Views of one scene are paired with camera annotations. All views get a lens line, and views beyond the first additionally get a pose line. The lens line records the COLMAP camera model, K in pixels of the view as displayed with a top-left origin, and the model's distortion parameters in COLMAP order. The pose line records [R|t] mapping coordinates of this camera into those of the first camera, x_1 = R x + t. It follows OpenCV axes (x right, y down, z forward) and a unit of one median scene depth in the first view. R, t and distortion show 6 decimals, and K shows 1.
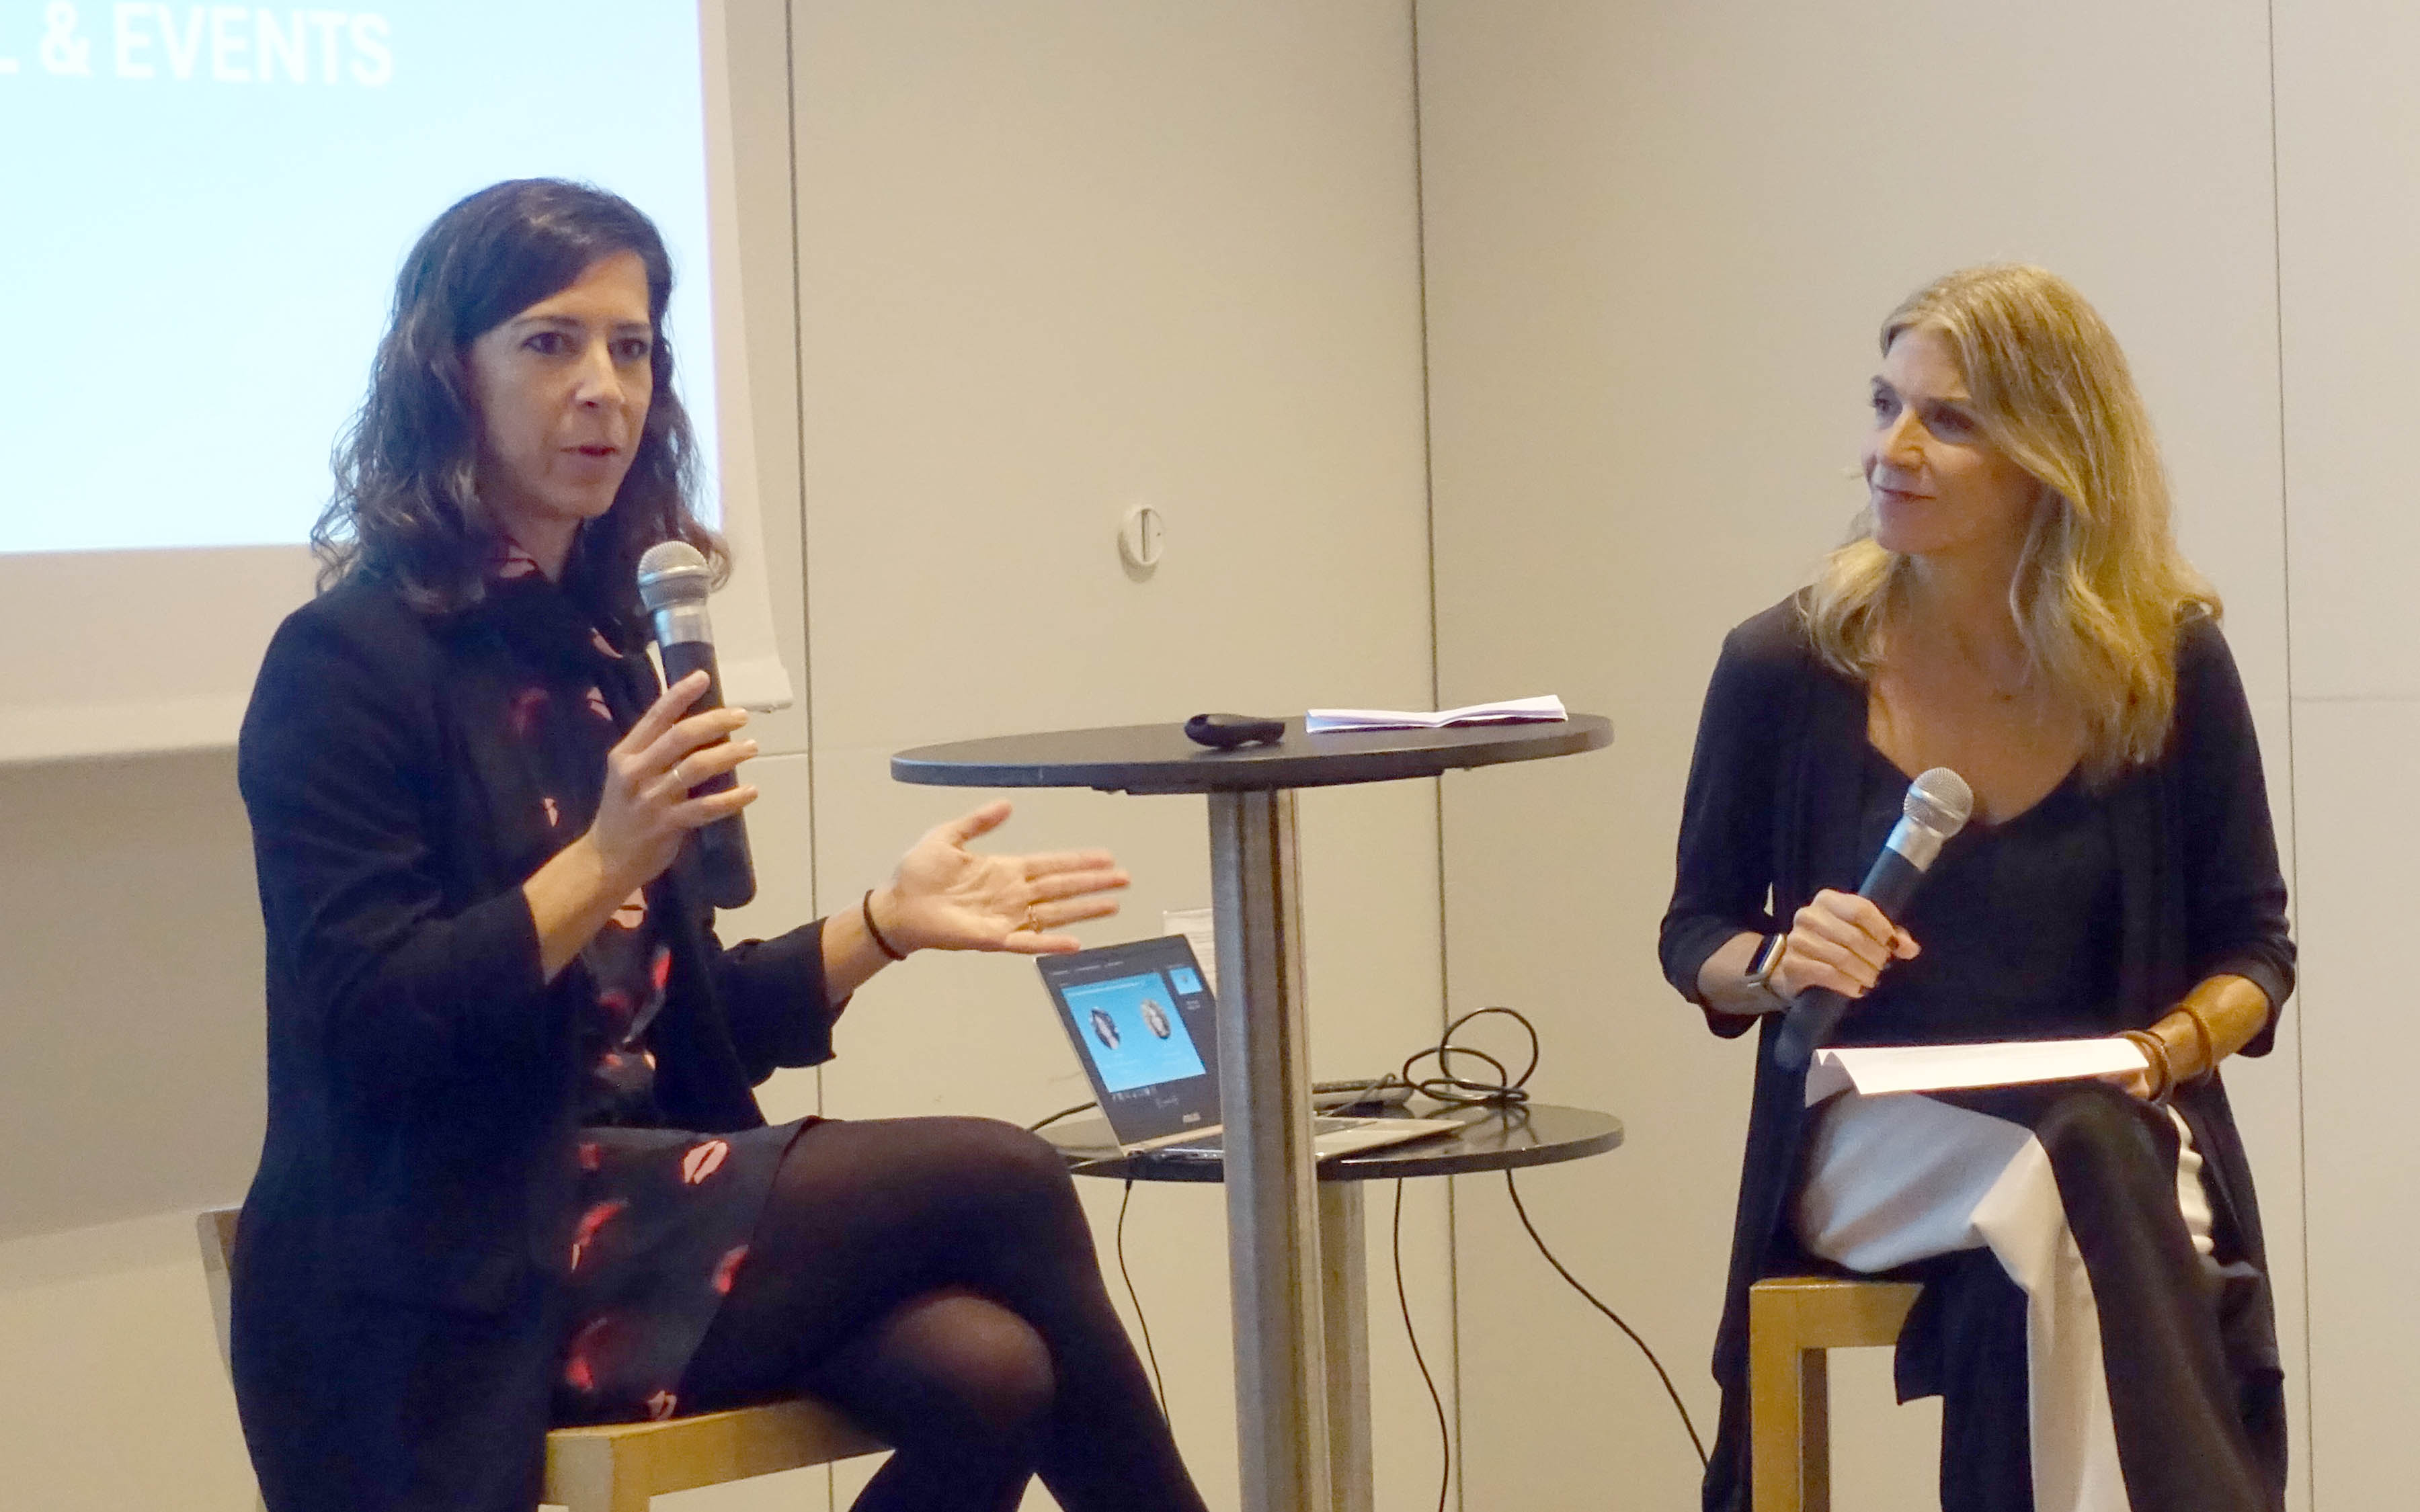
lens RADIAL K [[6905.5, 0, 1207.7], [0, 6905.5, 756.5], [0, 0, 1]] dist [-0.134886, 0.000000]
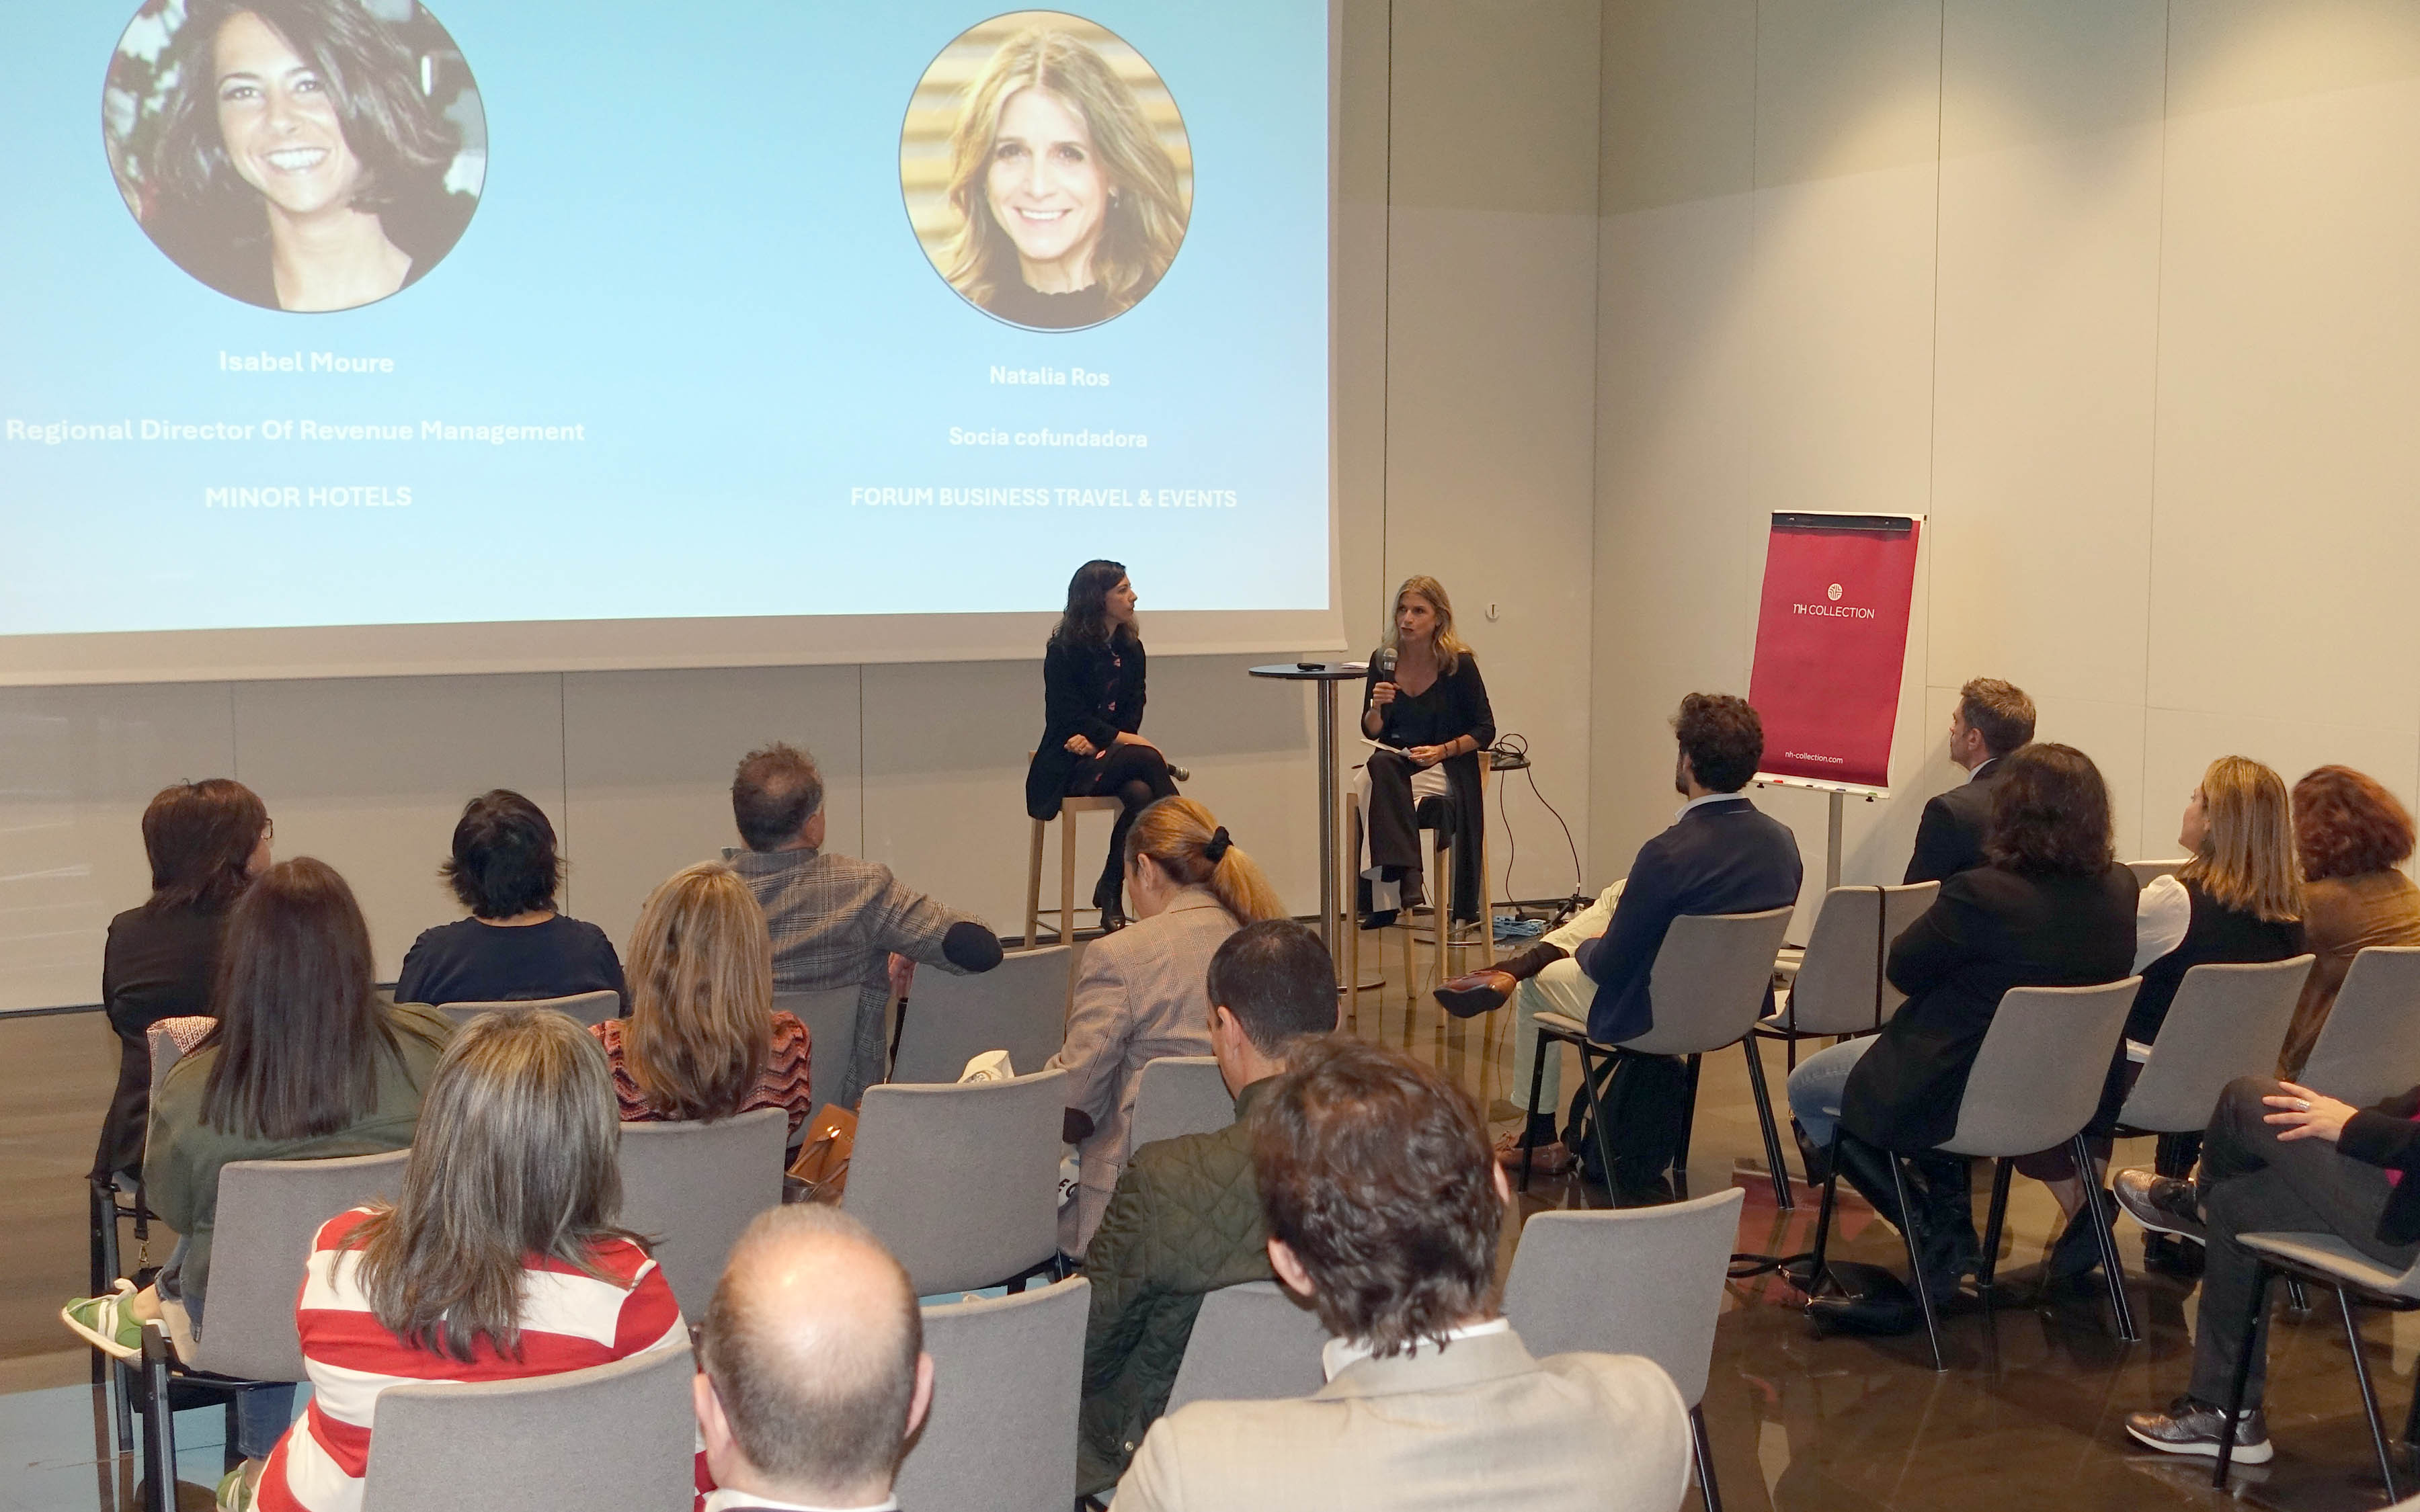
lens RADIAL K [[2656.2, 0, 1161.0], [0, 2656.2, 873.1], [0, 0, 1]] dist [0.009800, 0.000000]
pose [[0.884398, 0.095983, -0.456757, 0.668161], [-0.049009, 0.992313, 0.113631, -0.057576], [0.464153, -0.078110, 0.882304, -0.571276]]
